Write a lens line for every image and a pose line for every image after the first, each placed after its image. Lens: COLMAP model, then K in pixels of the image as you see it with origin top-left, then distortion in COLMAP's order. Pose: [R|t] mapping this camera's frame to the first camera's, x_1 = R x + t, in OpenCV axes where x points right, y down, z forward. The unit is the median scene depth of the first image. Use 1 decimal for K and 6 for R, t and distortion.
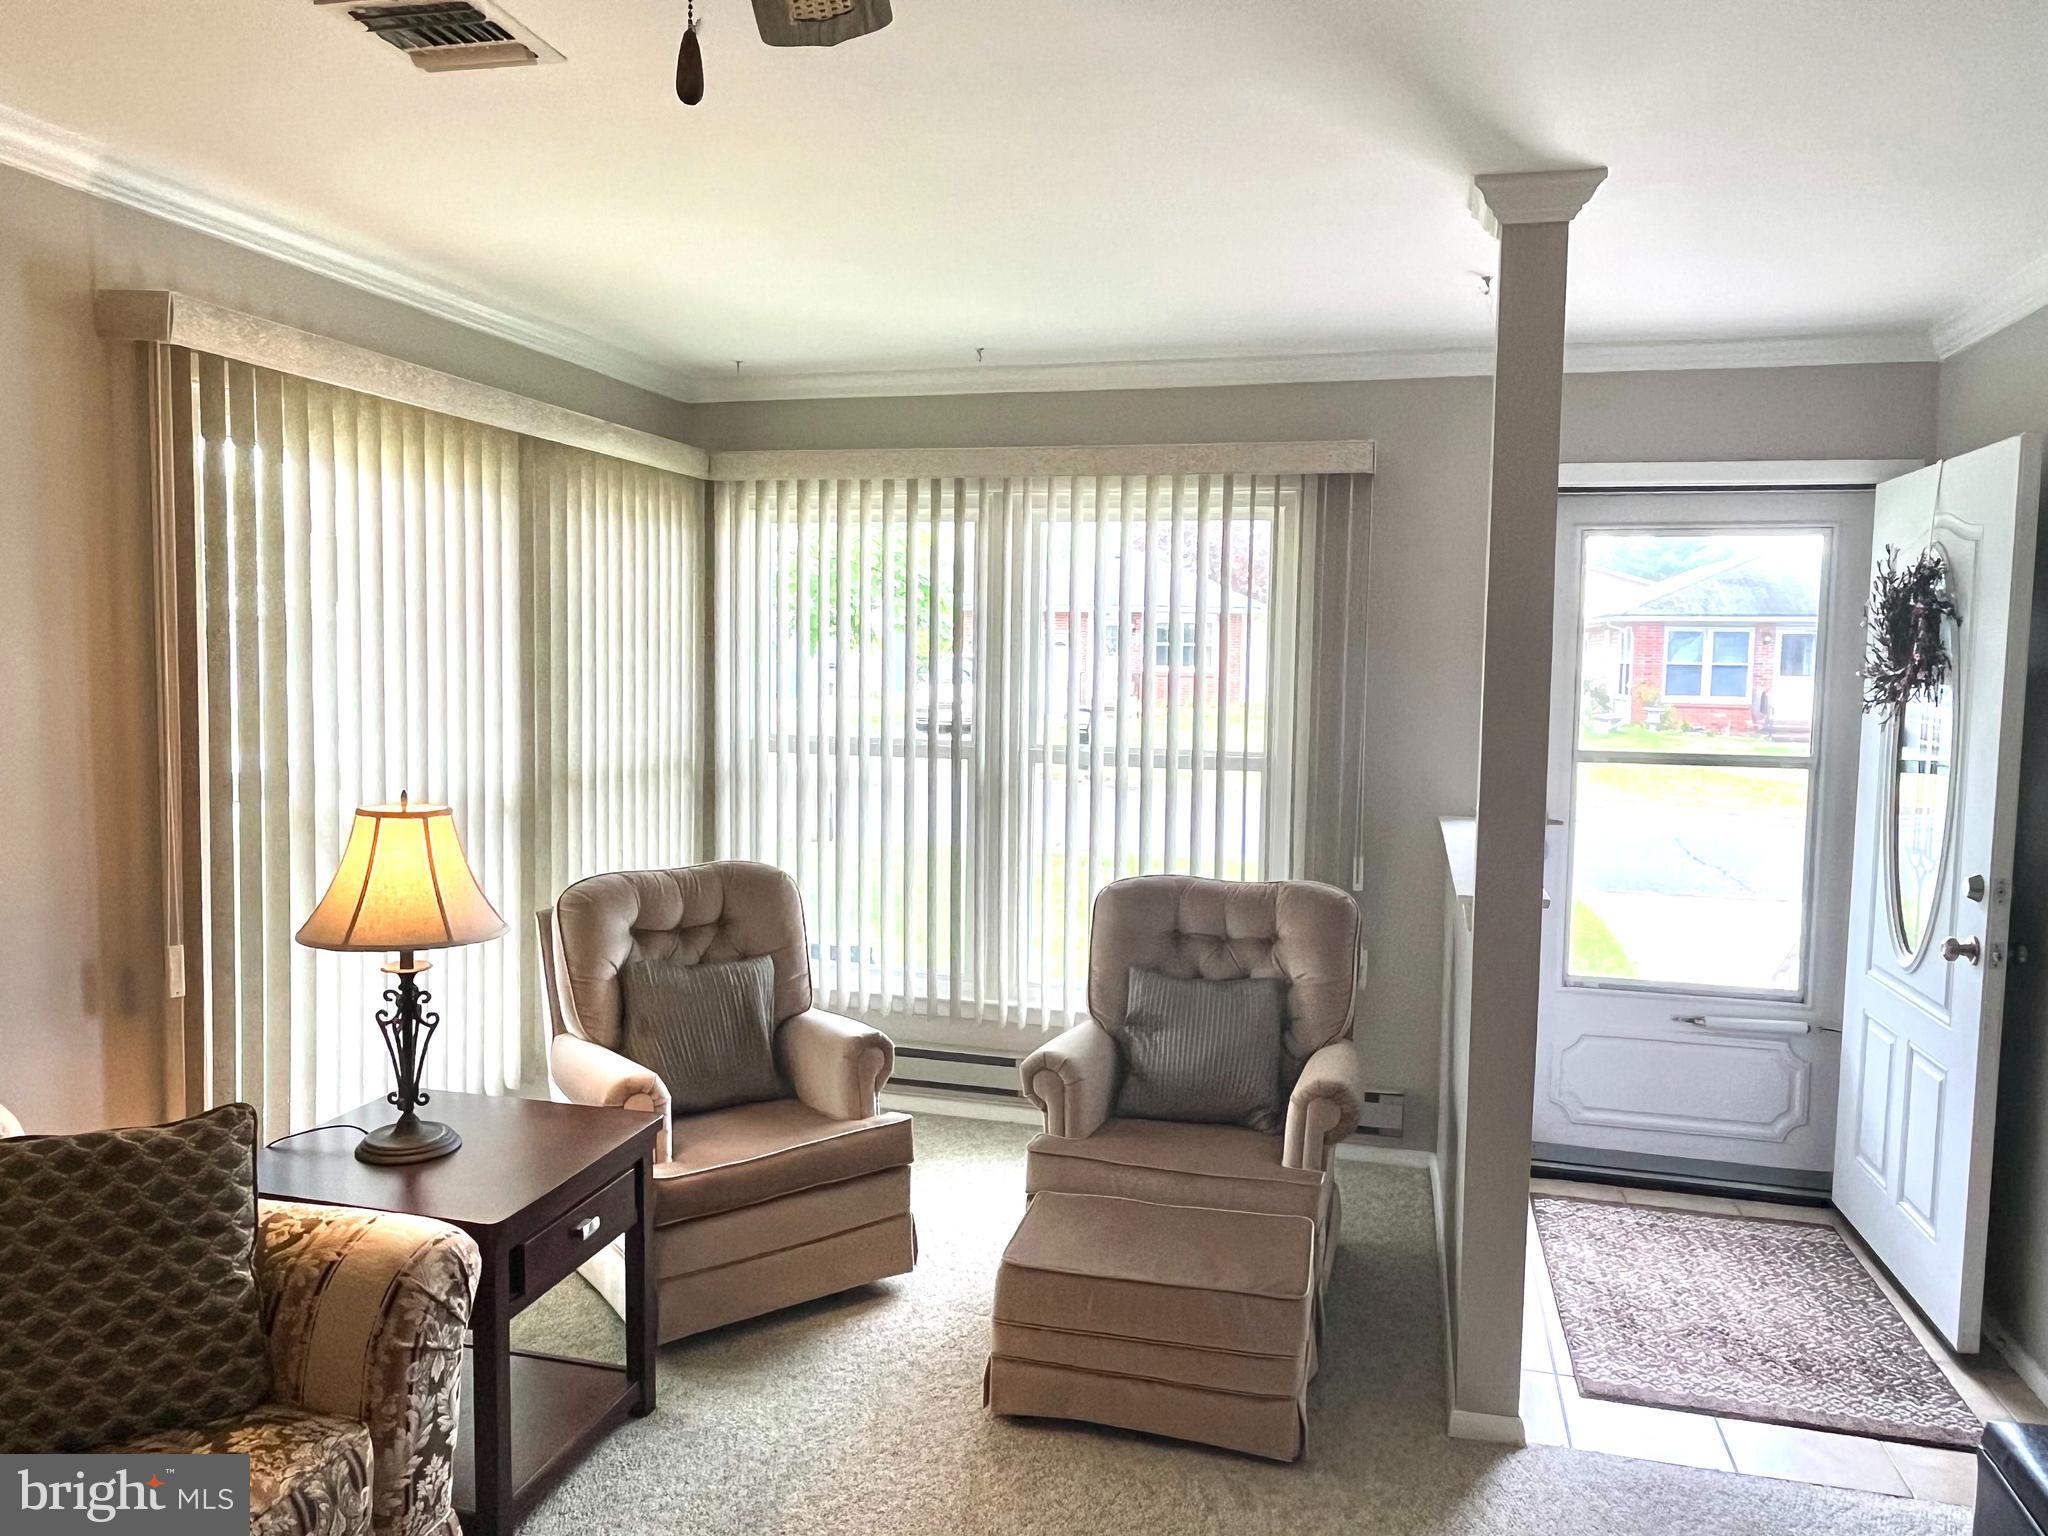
lens RADIAL K [[1424.0, 0, 1017.2], [0, 1424.0, 759.6], [0, 0, 1]] dist [-0.000535, -0.001598]
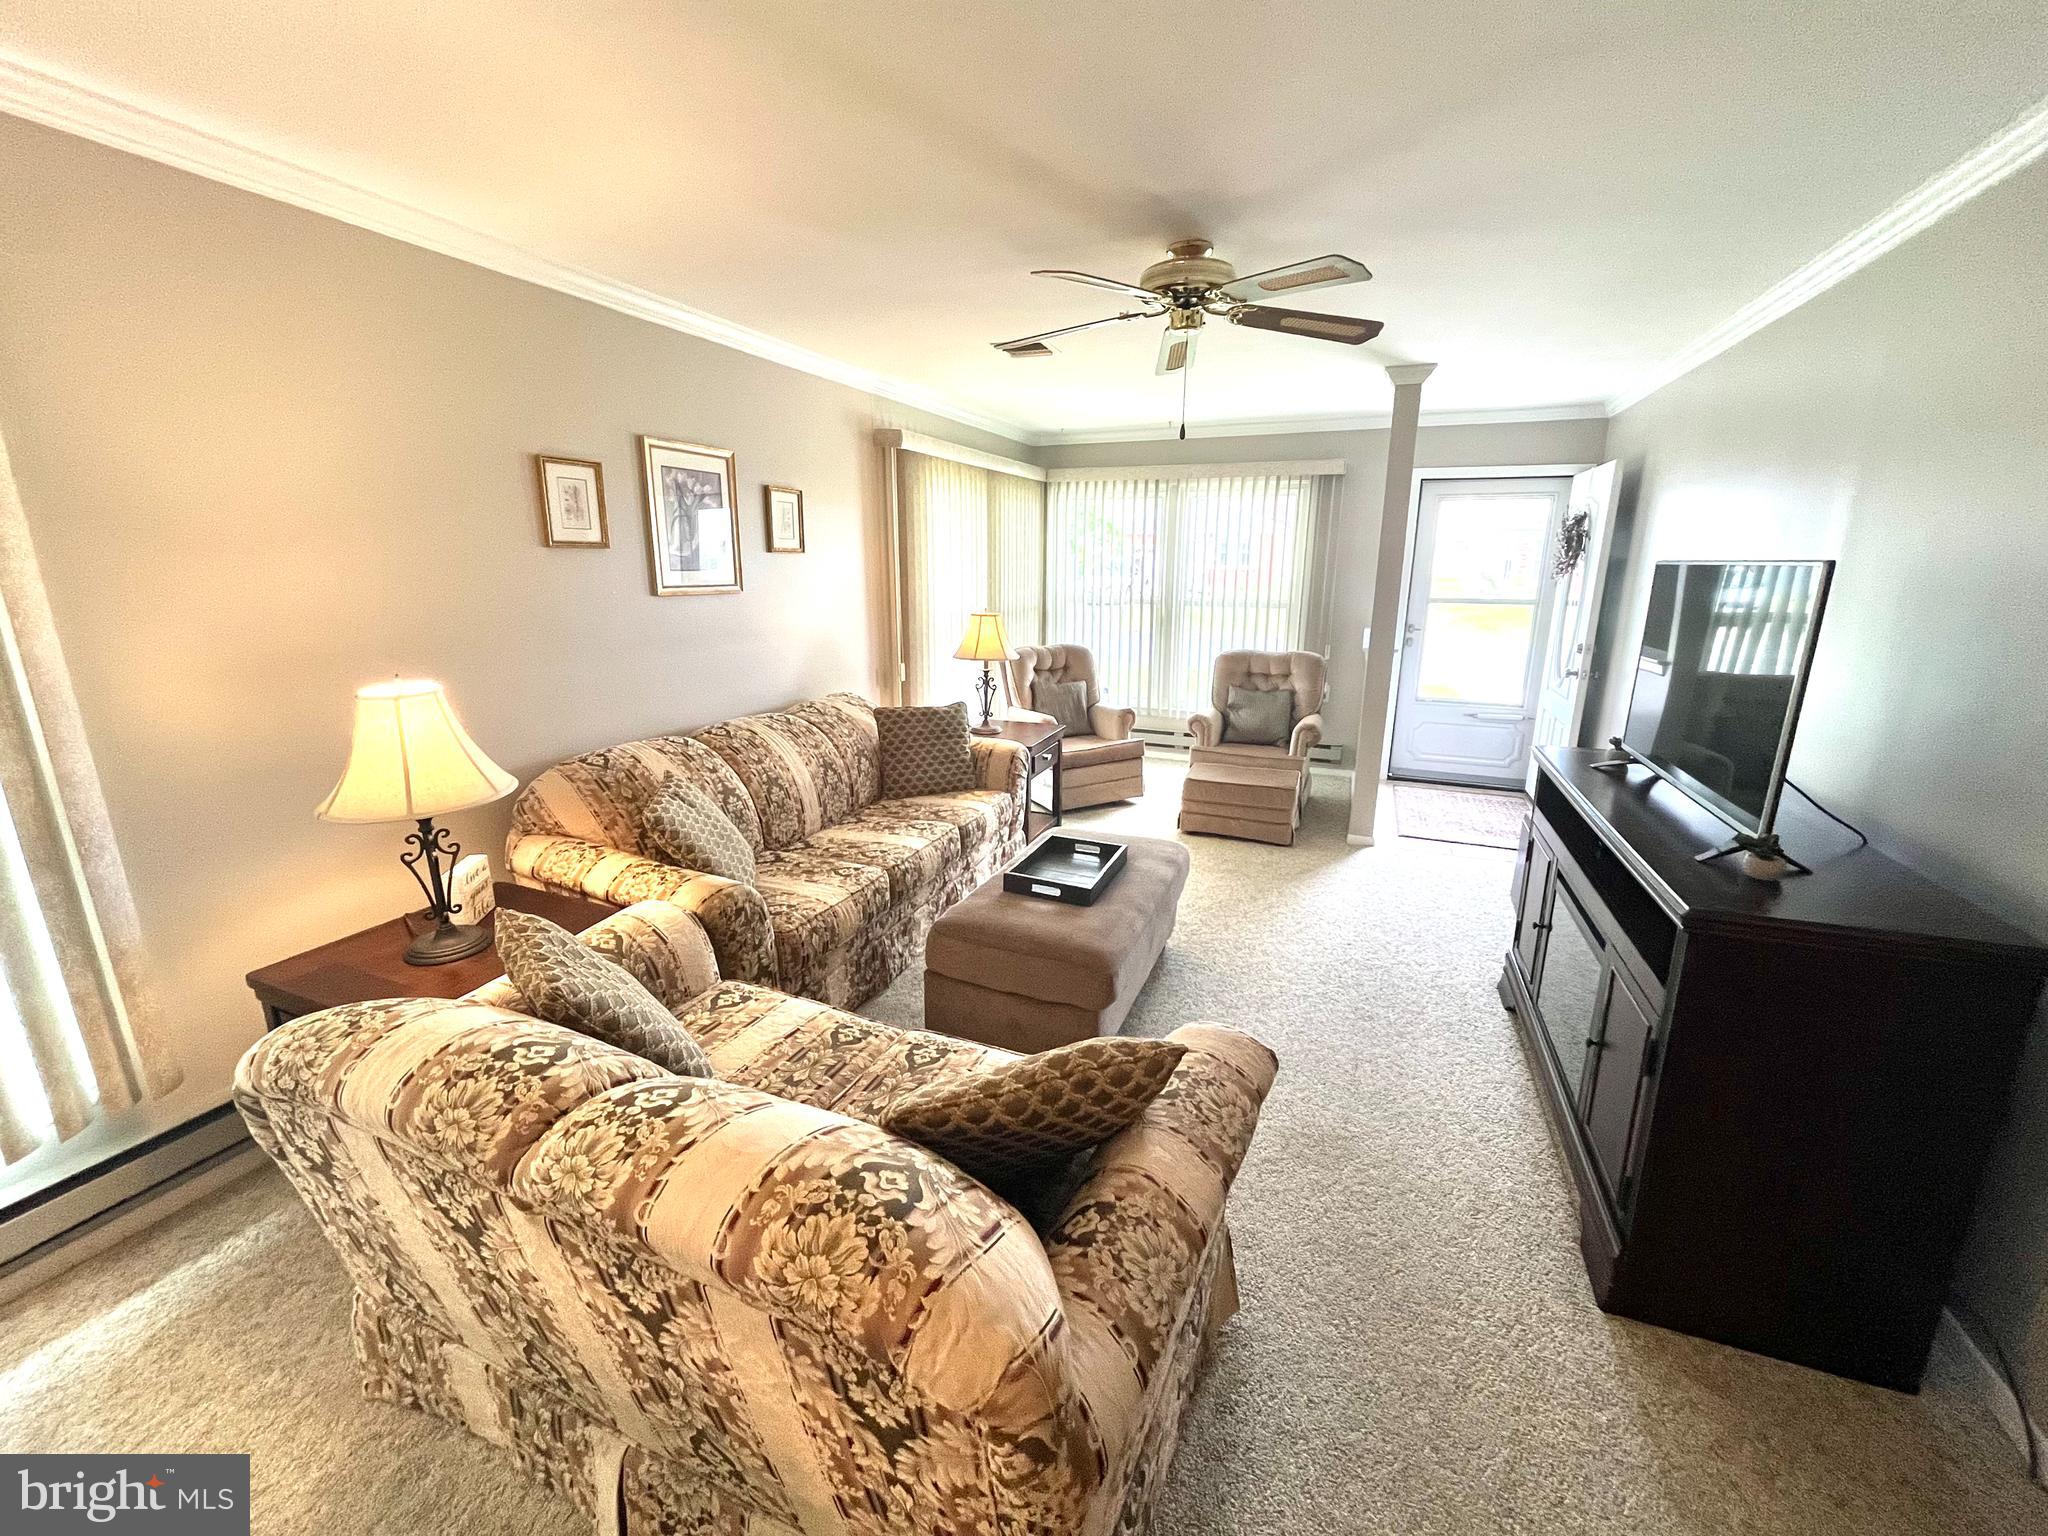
lens RADIAL K [[822.6, 0, 1026.9], [0, 822.6, 765.1], [0, 0, 1]] dist [-0.003475, -0.000103]
pose [[0.992507, 0.018286, -0.120810, -0.101826], [0.002488, 0.985508, 0.169609, 0.039777], [0.122161, -0.168639, 0.978079, -0.503087]]
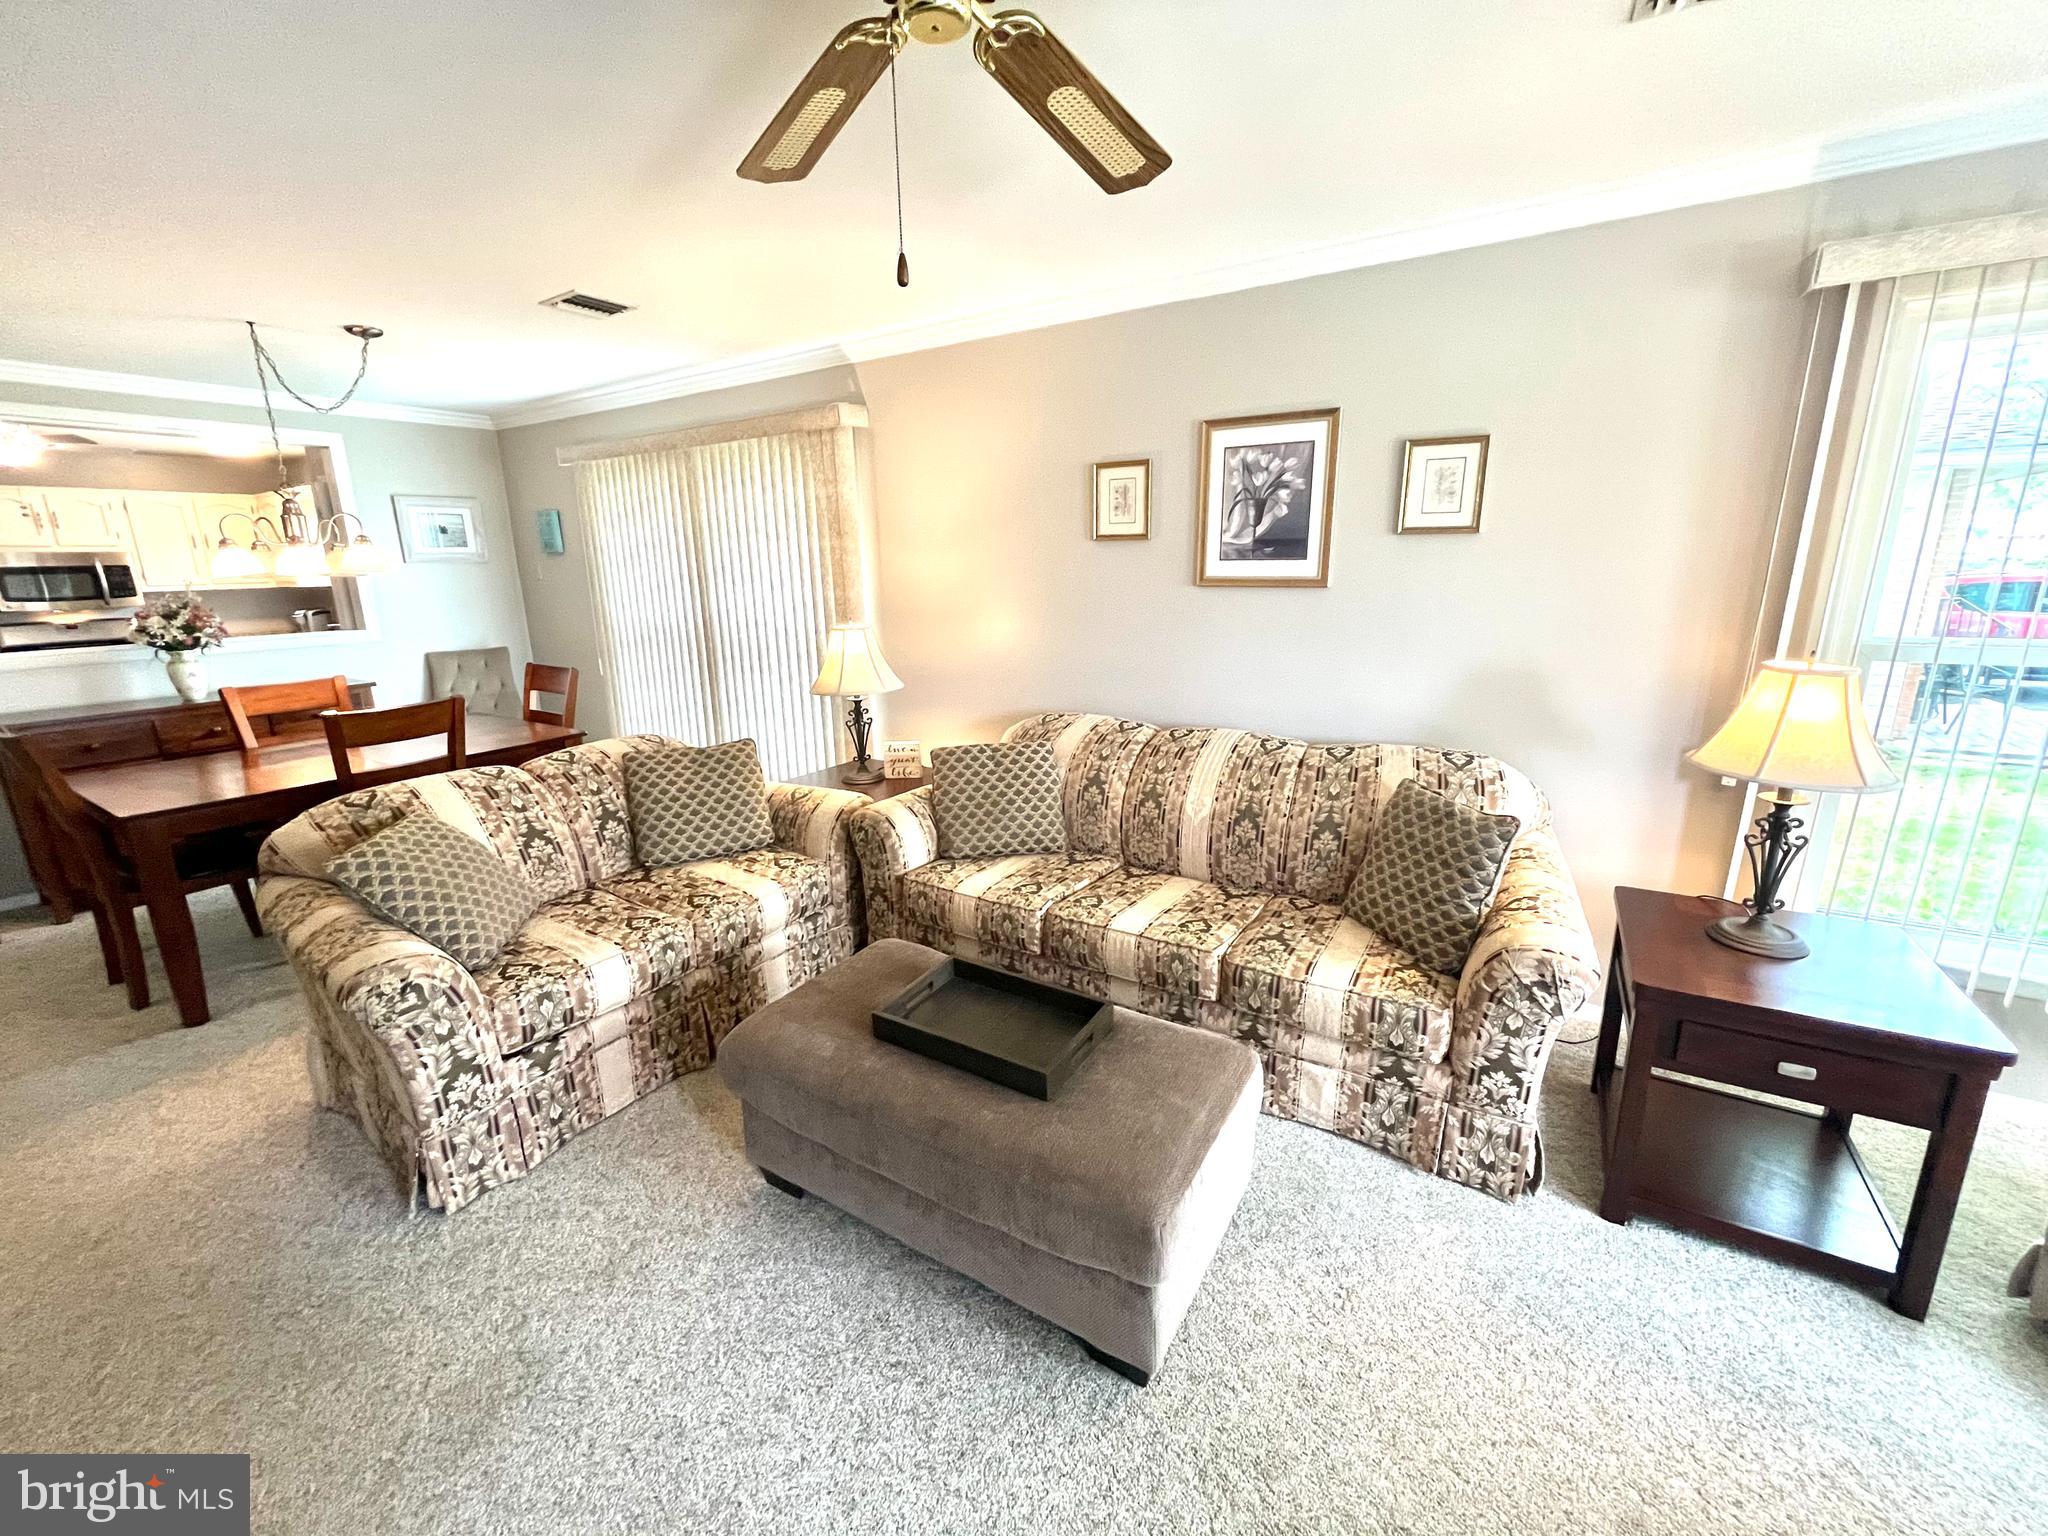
lens RADIAL K [[822.6, 0, 1026.9], [0, 822.6, 765.1], [0, 0, 1]] dist [-0.003475, -0.000103]
pose [[-0.284851, 0.221235, -0.932693, 0.291316], [-0.059337, 0.967067, 0.247510, -0.011573], [0.956734, 0.125847, -0.262342, 0.417958]]
